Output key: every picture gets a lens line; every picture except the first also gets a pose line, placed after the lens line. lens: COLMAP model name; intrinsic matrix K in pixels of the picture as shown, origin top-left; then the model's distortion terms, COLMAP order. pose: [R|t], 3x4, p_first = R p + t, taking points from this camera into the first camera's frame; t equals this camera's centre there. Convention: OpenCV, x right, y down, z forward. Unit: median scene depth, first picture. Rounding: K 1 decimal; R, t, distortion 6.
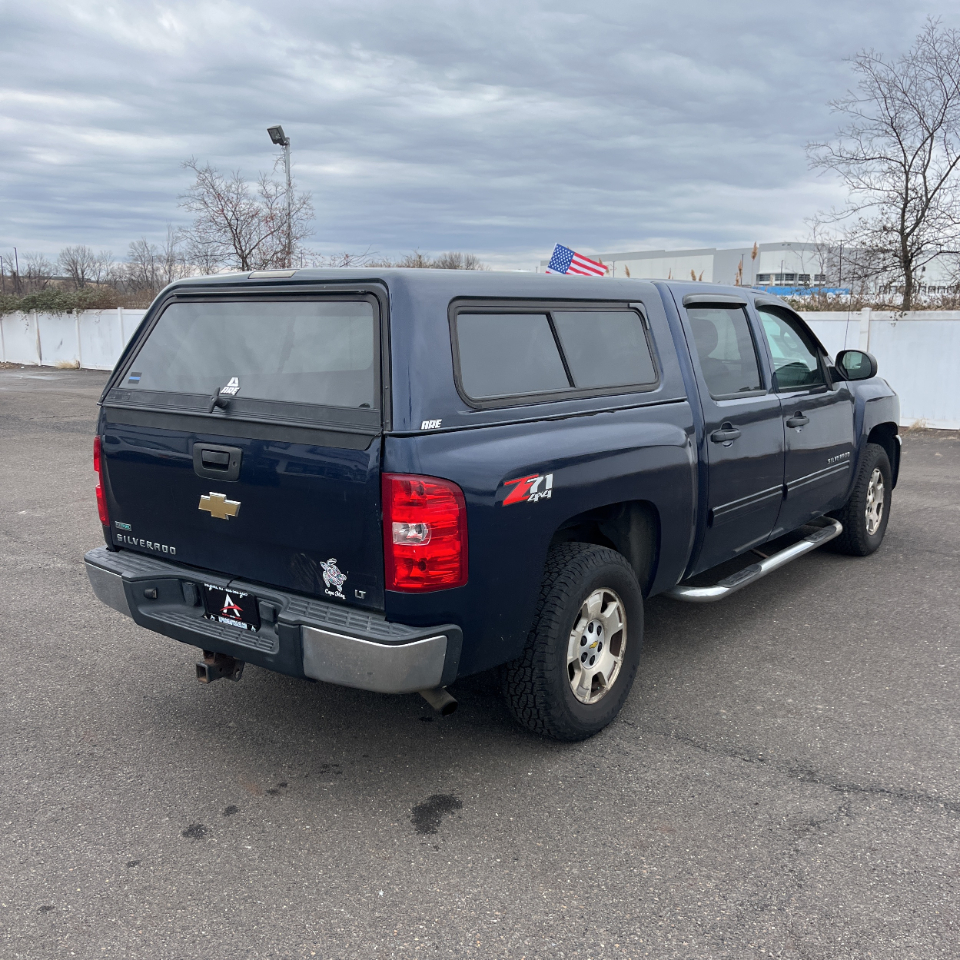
lens RADIAL K [[948.2, 0, 467.6], [0, 948.2, 489.0], [0, 0, 1]] dist [0.082624, -0.153918]
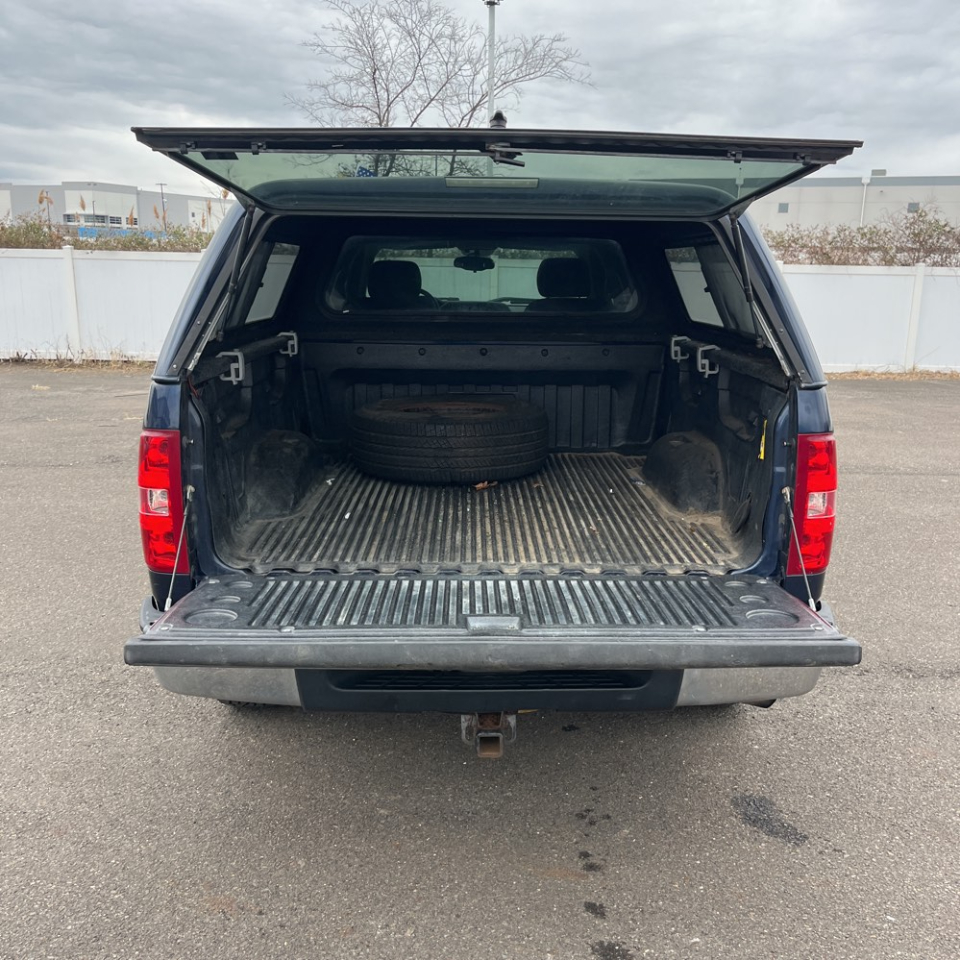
lens RADIAL K [[947.6, 0, 480.0], [0, 947.6, 480.0], [0, 0, 1]] dist [0.079484, -0.126520]
pose [[0.771035, -0.126566, 0.624088, -0.703557], [0.097398, 0.991957, 0.080840, -0.061602], [-0.629300, -0.001546, 0.777161, 0.454149]]
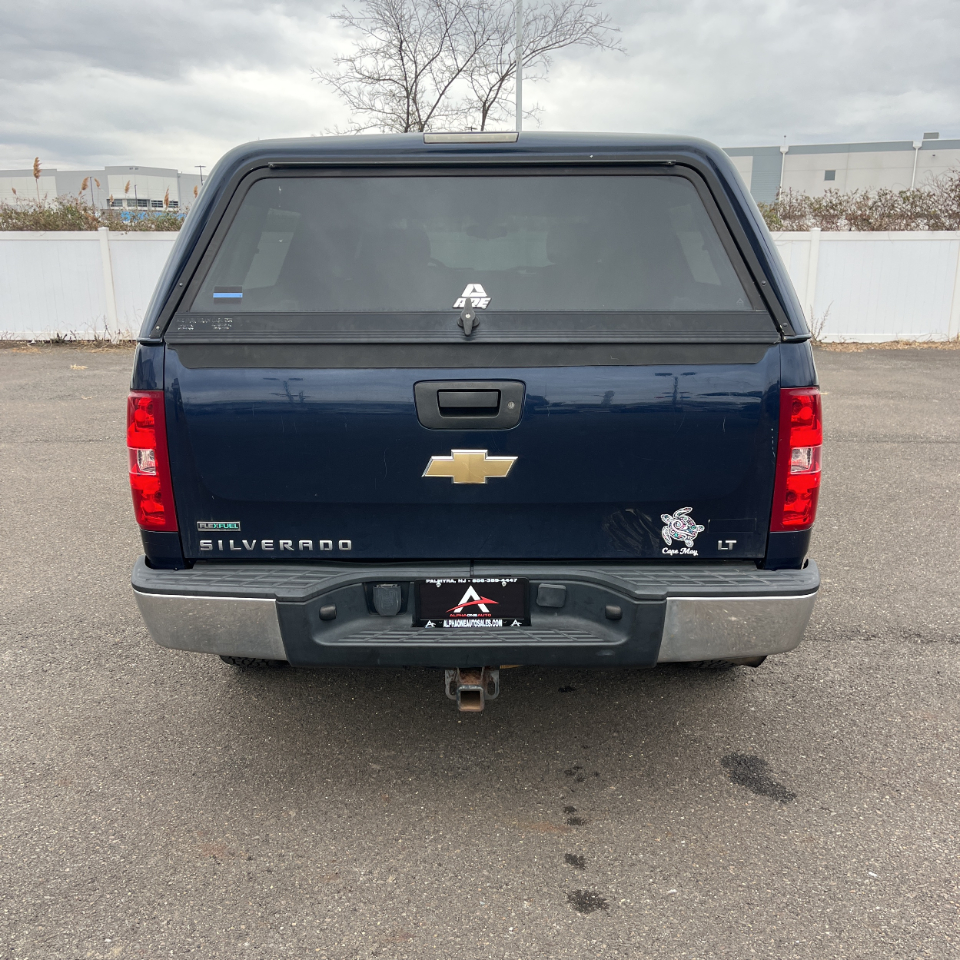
lens RADIAL K [[948.2, 0, 467.6], [0, 948.2, 489.0], [0, 0, 1]] dist [0.082624, -0.153918]
pose [[0.803054, -0.149925, 0.576738, -0.672704], [0.108092, 0.988427, 0.106438, -0.041553], [-0.586021, -0.023135, 0.809966, 0.423050]]
